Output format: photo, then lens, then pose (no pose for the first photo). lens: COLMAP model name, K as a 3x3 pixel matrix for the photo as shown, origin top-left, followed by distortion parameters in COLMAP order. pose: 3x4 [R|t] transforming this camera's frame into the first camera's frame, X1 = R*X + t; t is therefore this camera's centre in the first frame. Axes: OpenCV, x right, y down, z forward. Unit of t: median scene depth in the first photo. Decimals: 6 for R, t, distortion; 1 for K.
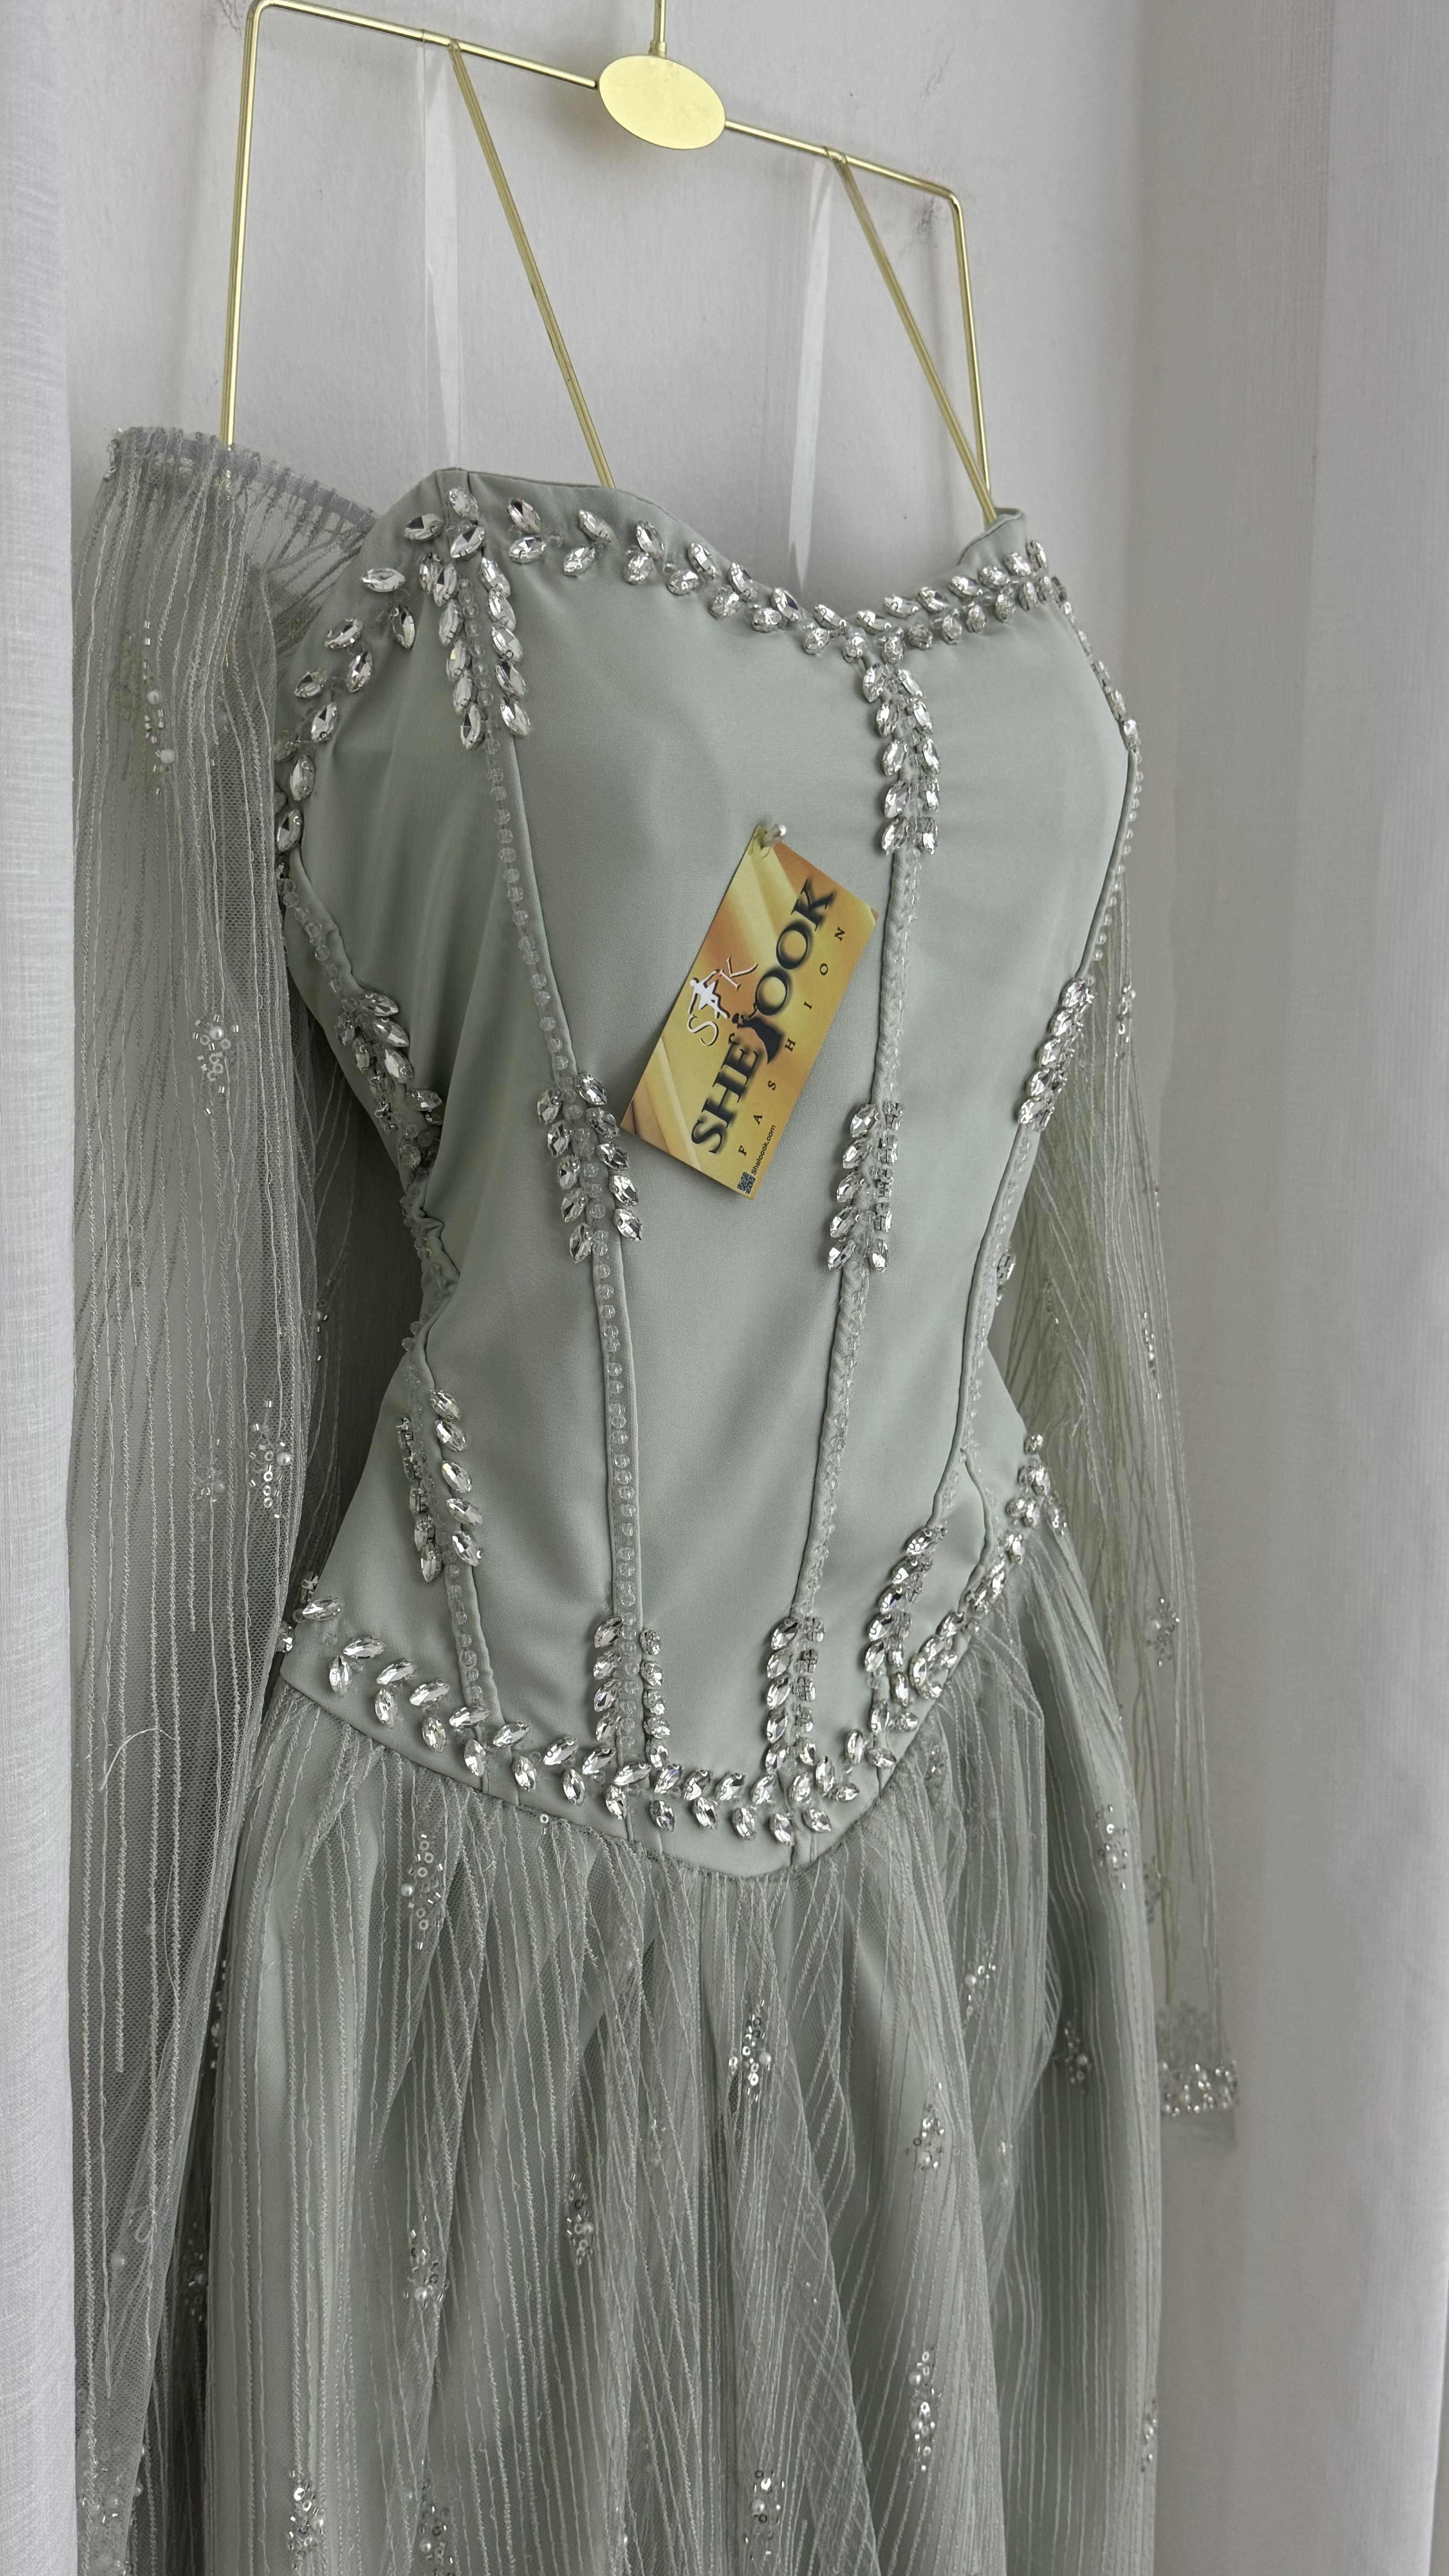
lens RADIAL K [[2545.7, 0, 724.5], [0, 2545.7, 1288.0], [0, 0, 1]] dist [0.223361, -0.453097]
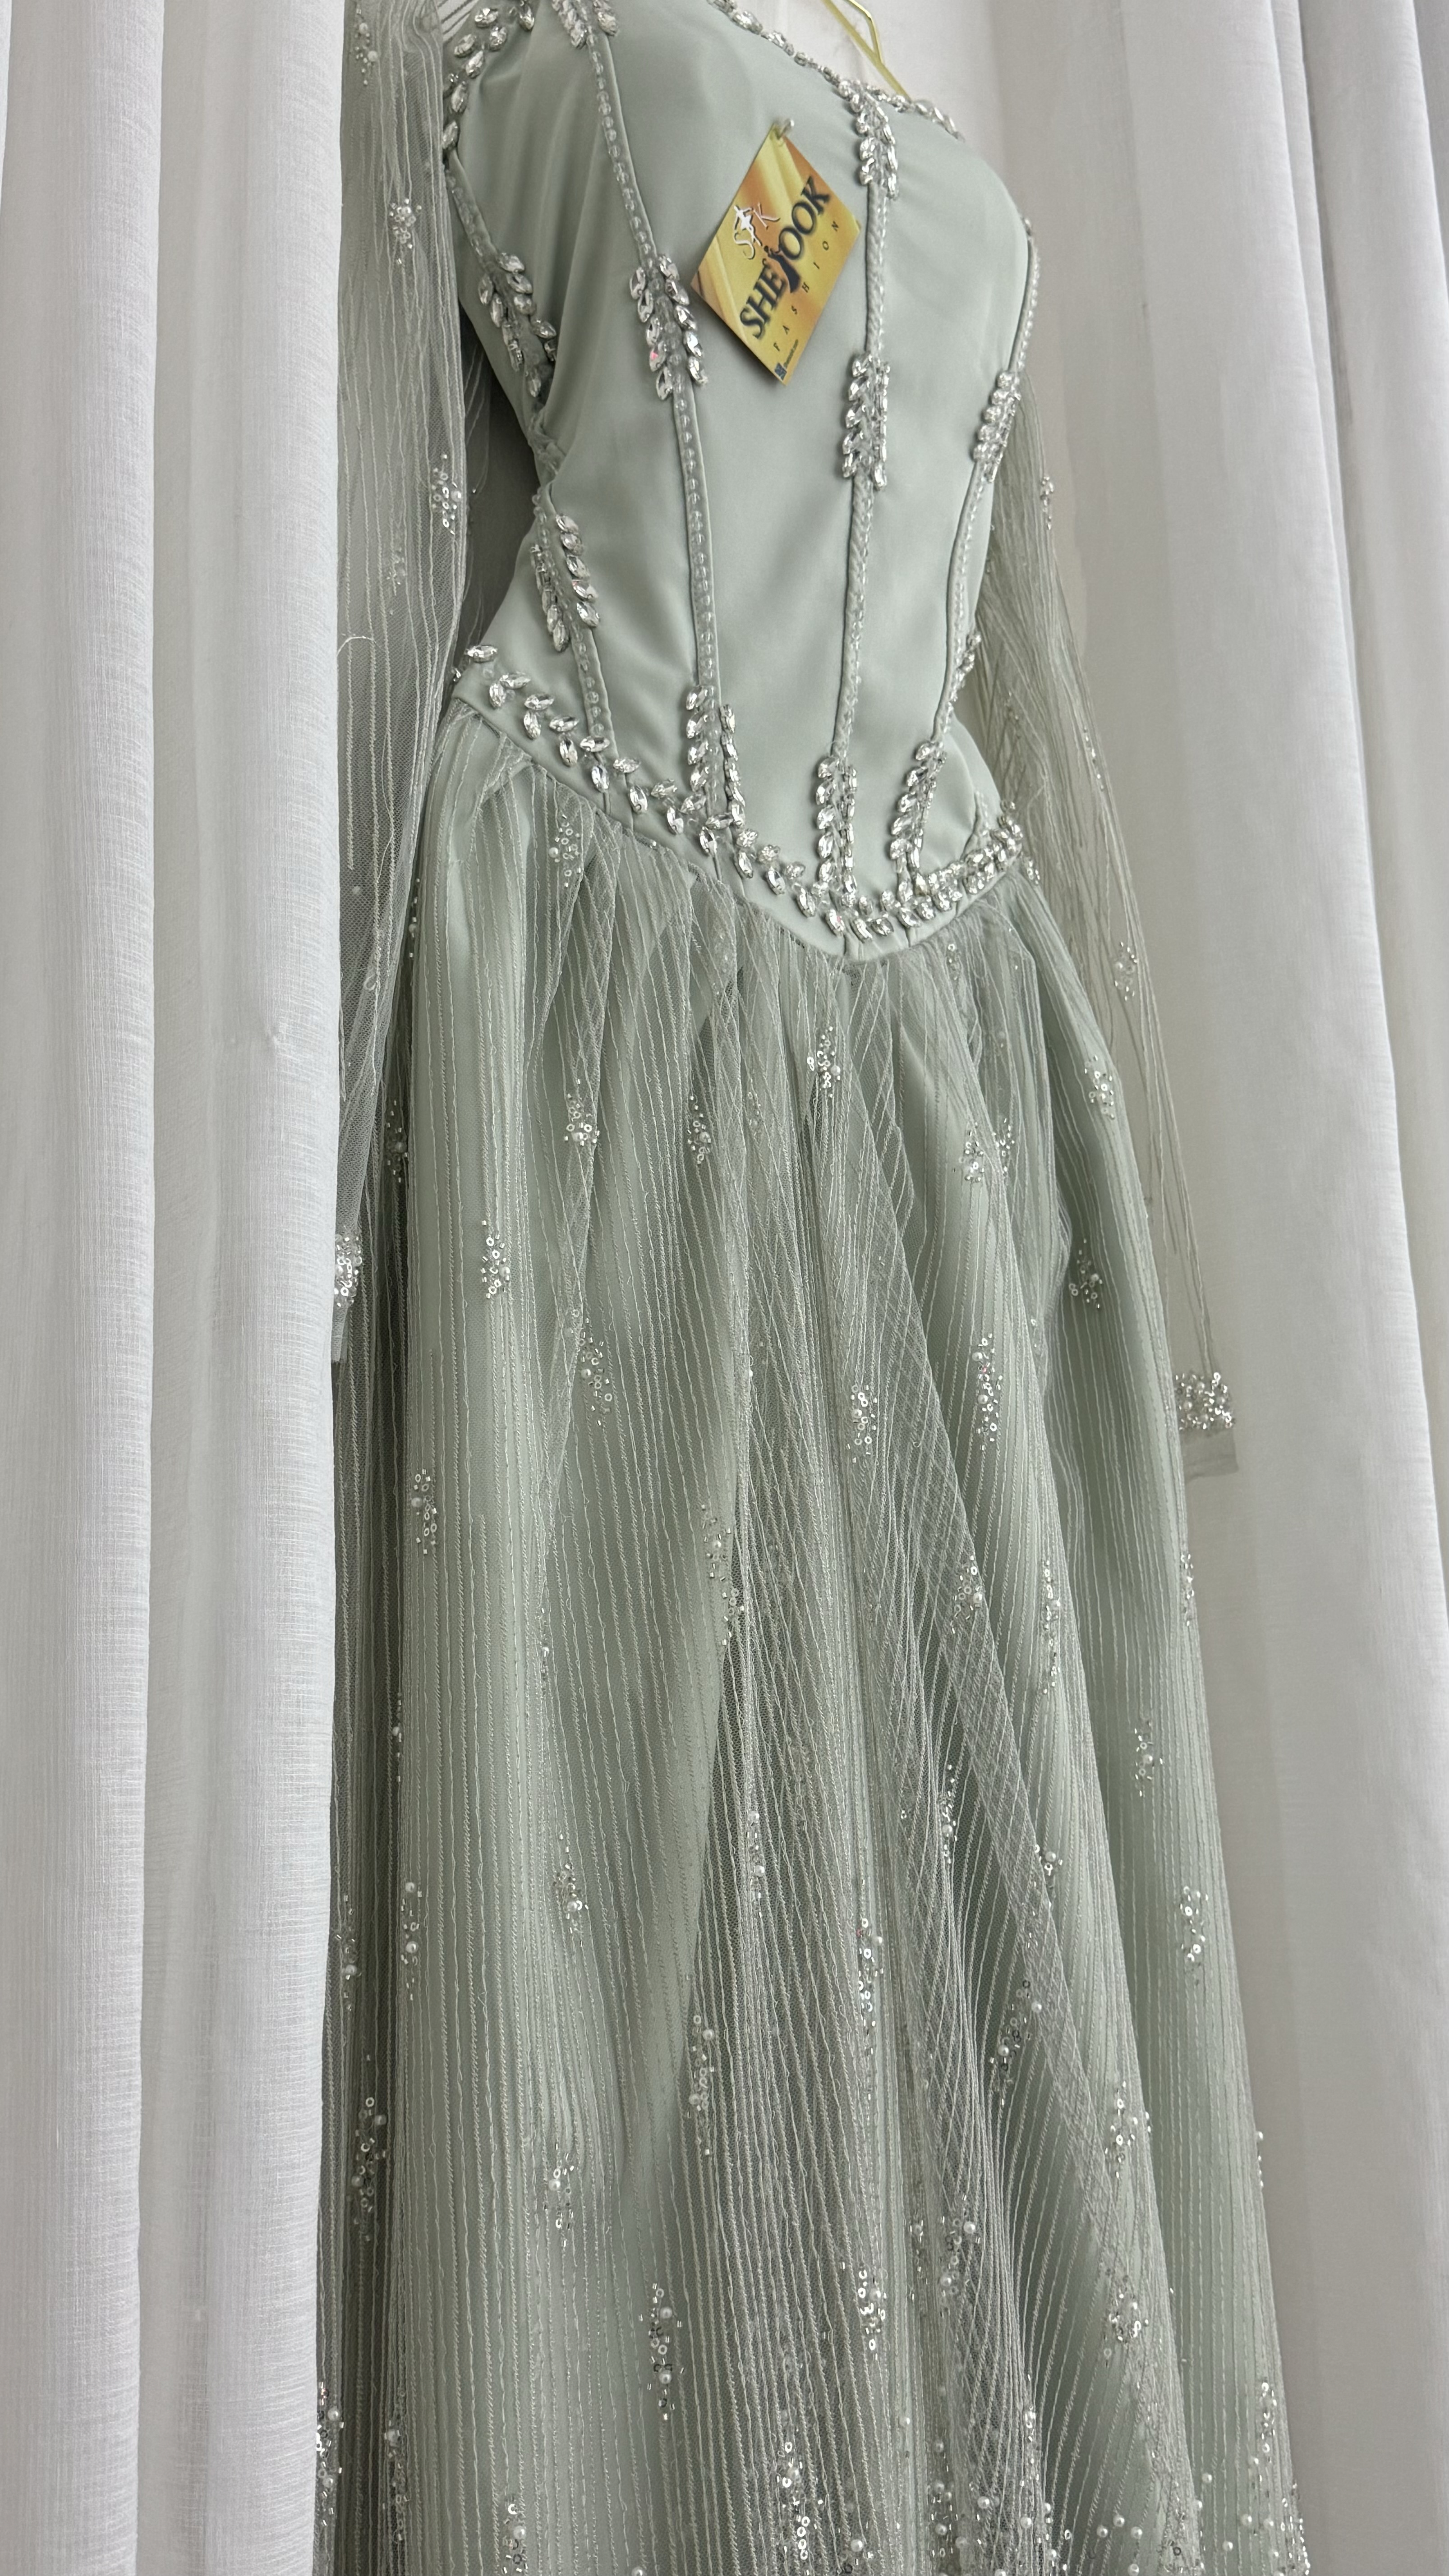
lens RADIAL K [[2545.7, 0, 724.5], [0, 2545.7, 1288.0], [0, 0, 1]] dist [0.223361, -0.453097]
pose [[0.998157, -0.049445, 0.035171, -0.093702], [0.058924, 0.928227, -0.367319, 0.914841], [-0.014485, 0.368715, 0.929430, -0.114852]]
